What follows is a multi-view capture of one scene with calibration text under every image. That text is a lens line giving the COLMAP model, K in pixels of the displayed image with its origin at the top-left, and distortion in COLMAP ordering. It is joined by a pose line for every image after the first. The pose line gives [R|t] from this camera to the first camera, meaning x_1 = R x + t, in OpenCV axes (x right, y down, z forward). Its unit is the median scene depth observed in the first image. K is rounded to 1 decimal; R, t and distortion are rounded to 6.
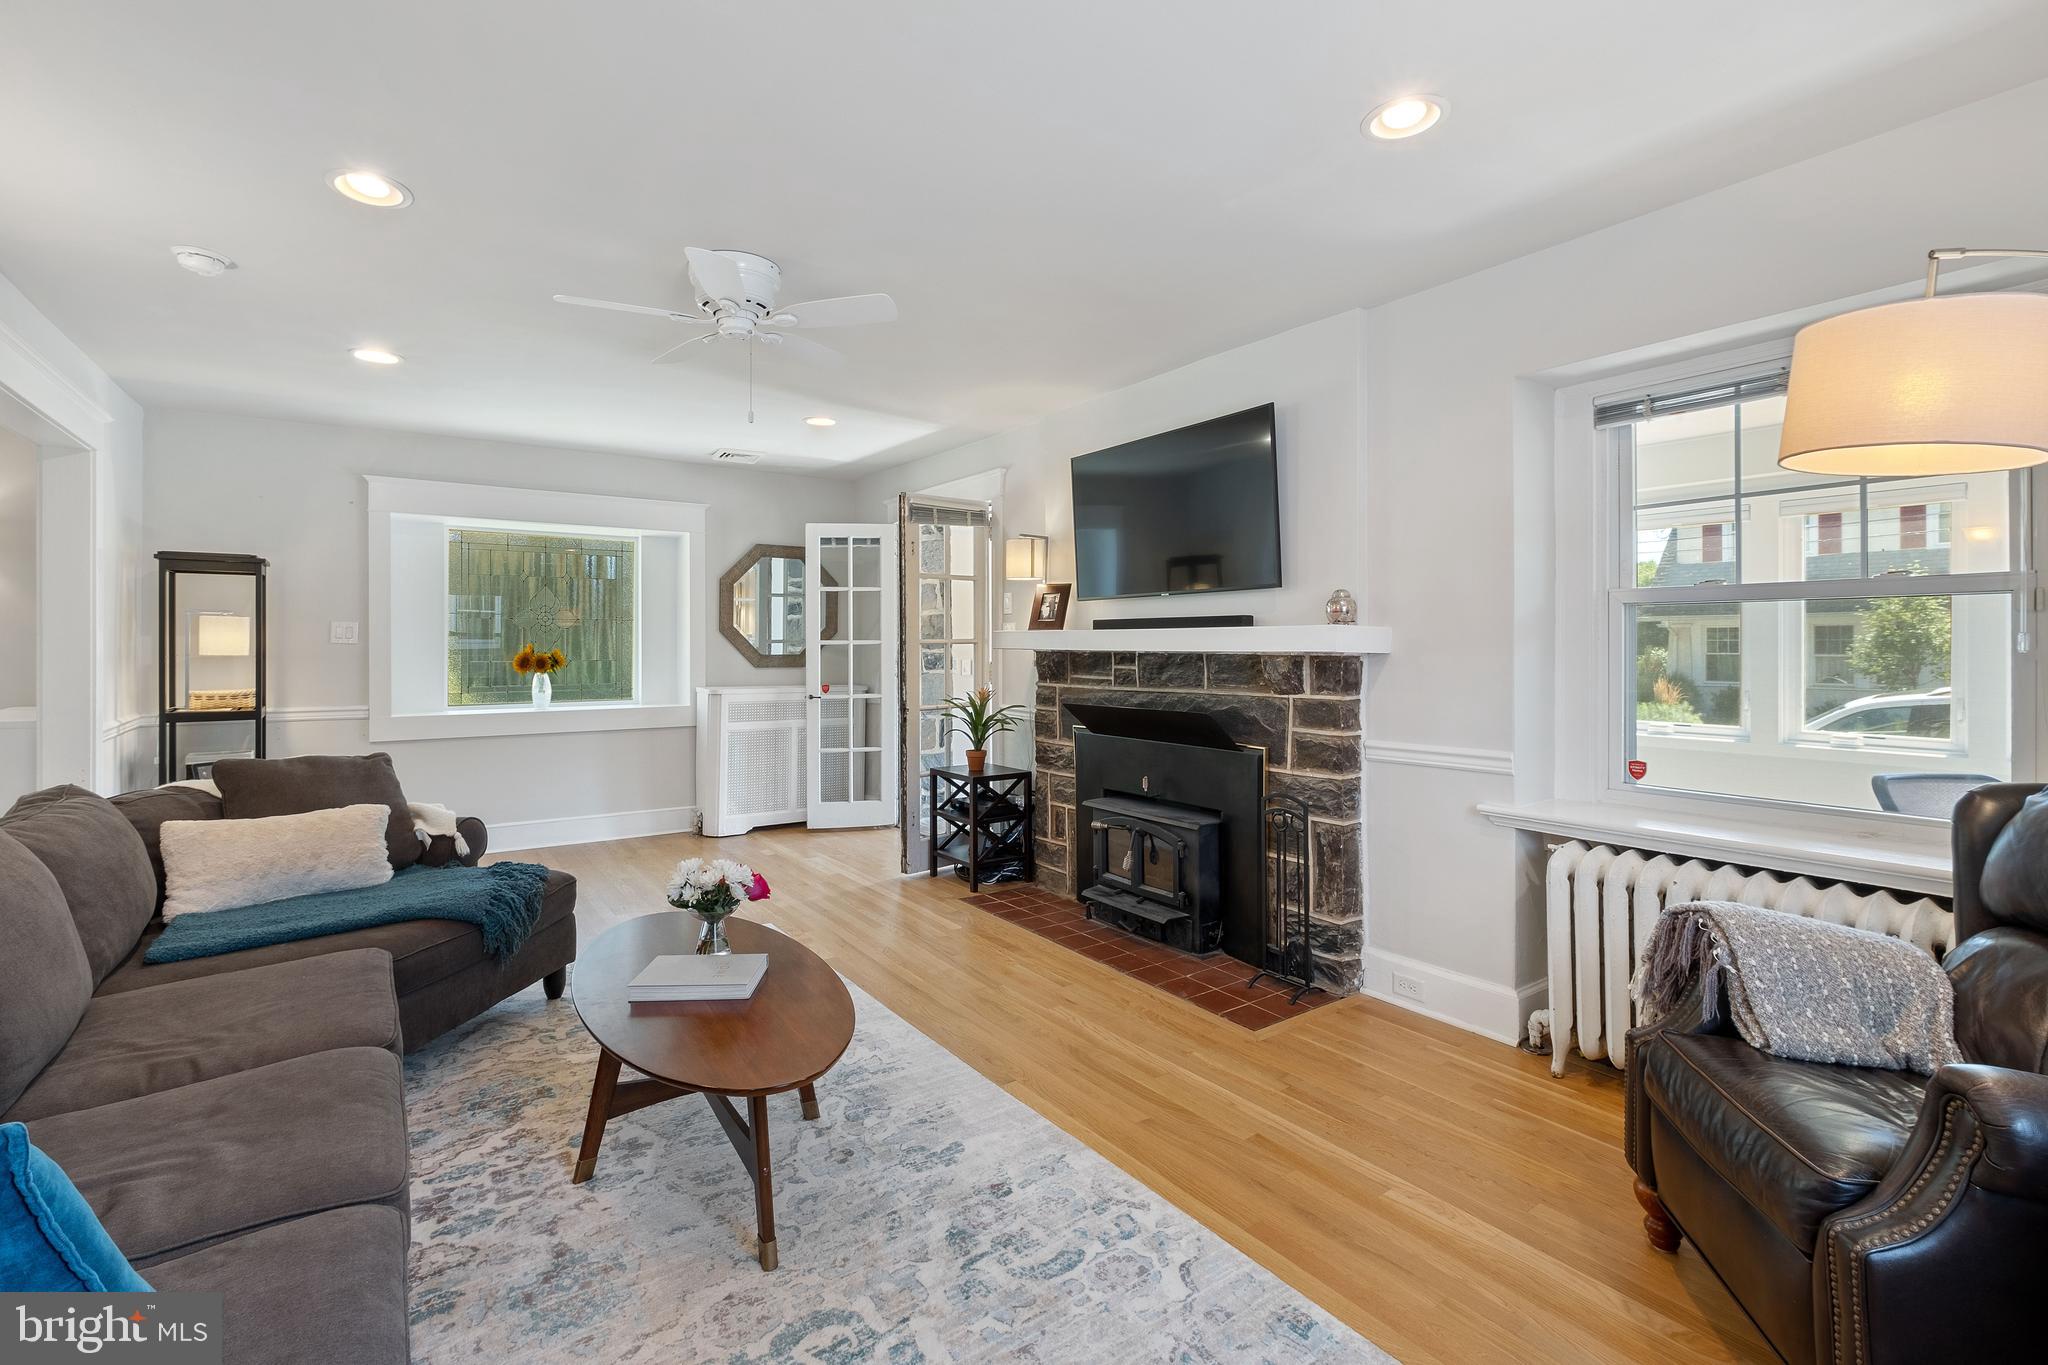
lens RADIAL K [[904.3, 0, 1000.1], [0, 904.3, 644.8], [0, 0, 1]] dist [-0.002008, -0.000248]
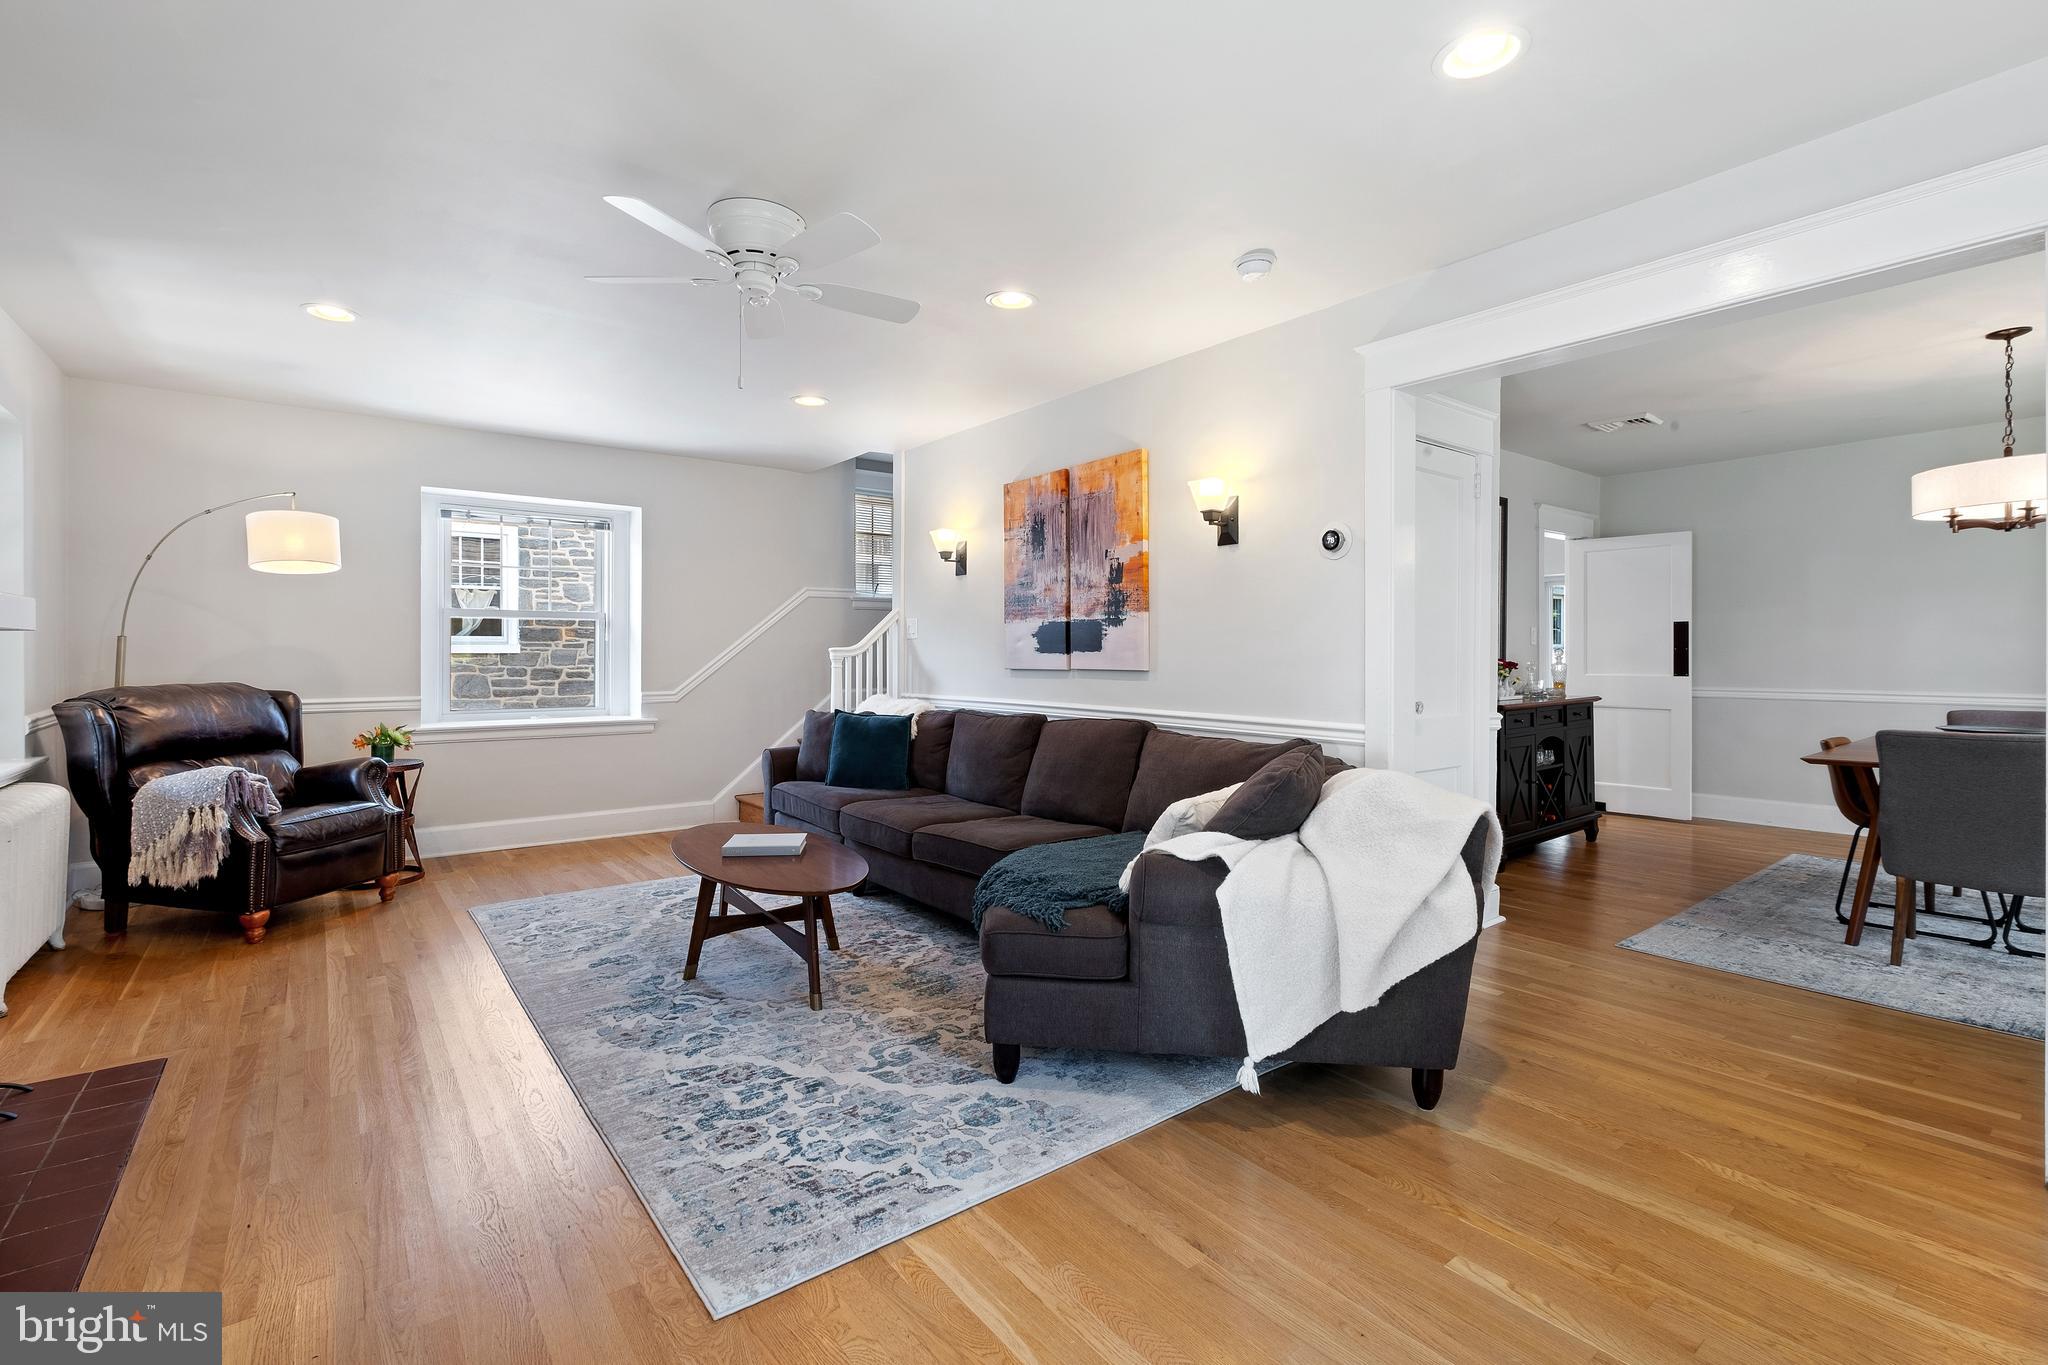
lens RADIAL K [[904.3, 0, 1000.1], [0, 904.3, 644.8], [0, 0, 1]] dist [-0.002008, -0.000248]
pose [[-0.998999, 0.003192, -0.044618, -0.389212], [0.003728, 0.999922, -0.011937, 0.028337], [0.044576, -0.012091, -0.998933, 1.504501]]
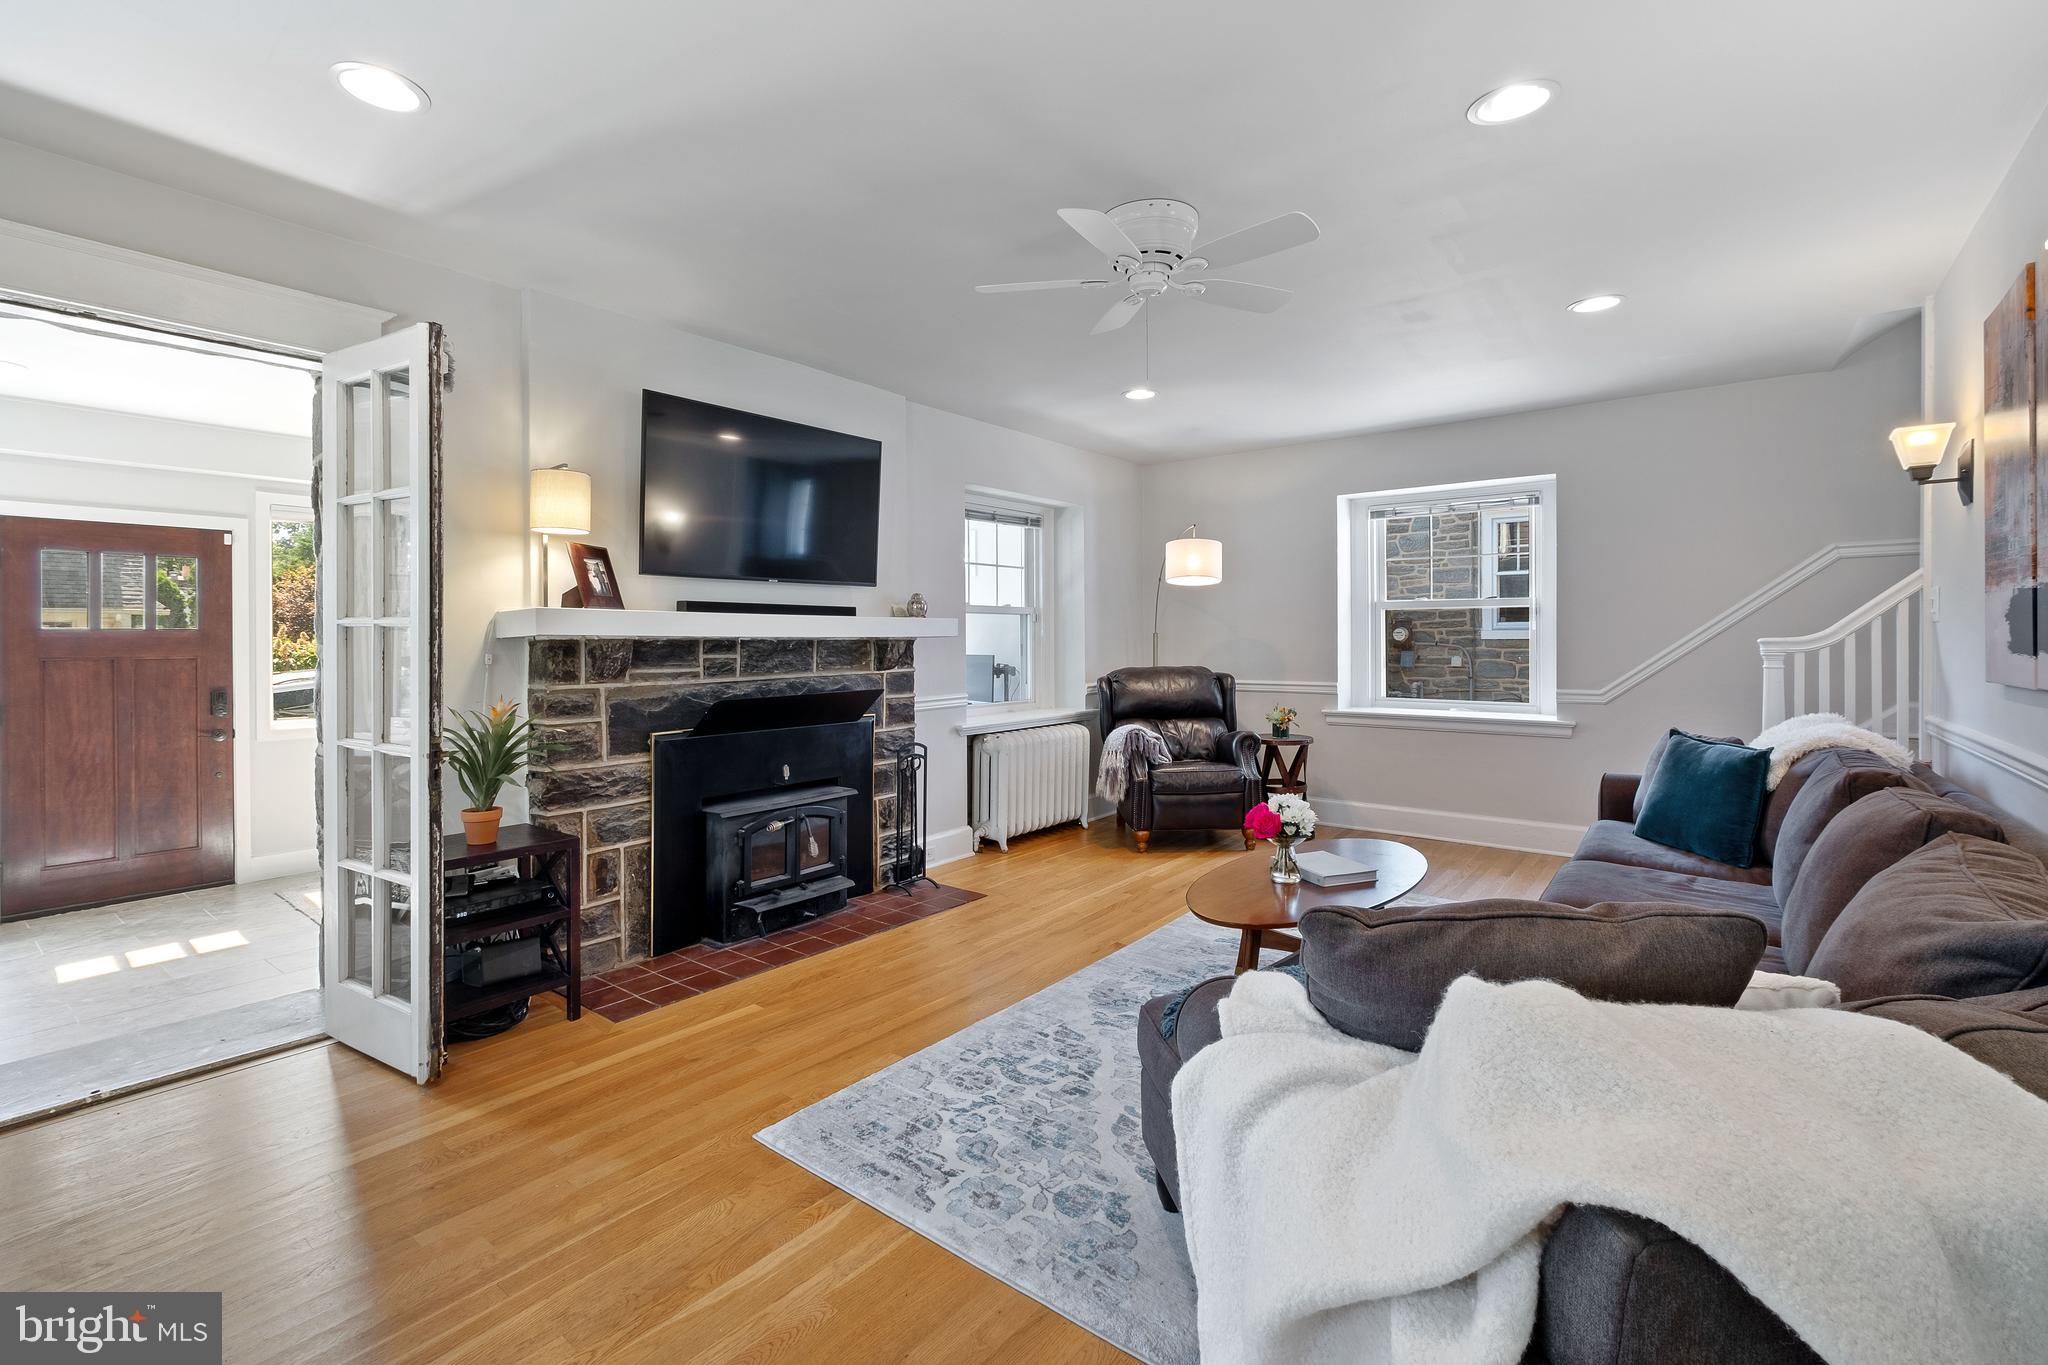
lens RADIAL K [[904.3, 0, 1000.1], [0, 904.3, 644.8], [0, 0, 1]] dist [-0.002008, -0.000248]
pose [[-0.283770, -0.001873, 0.958891, -0.881210], [0.005710, 0.999977, 0.003643, 0.013235], [-0.958875, 0.006509, -0.283753, 1.091098]]
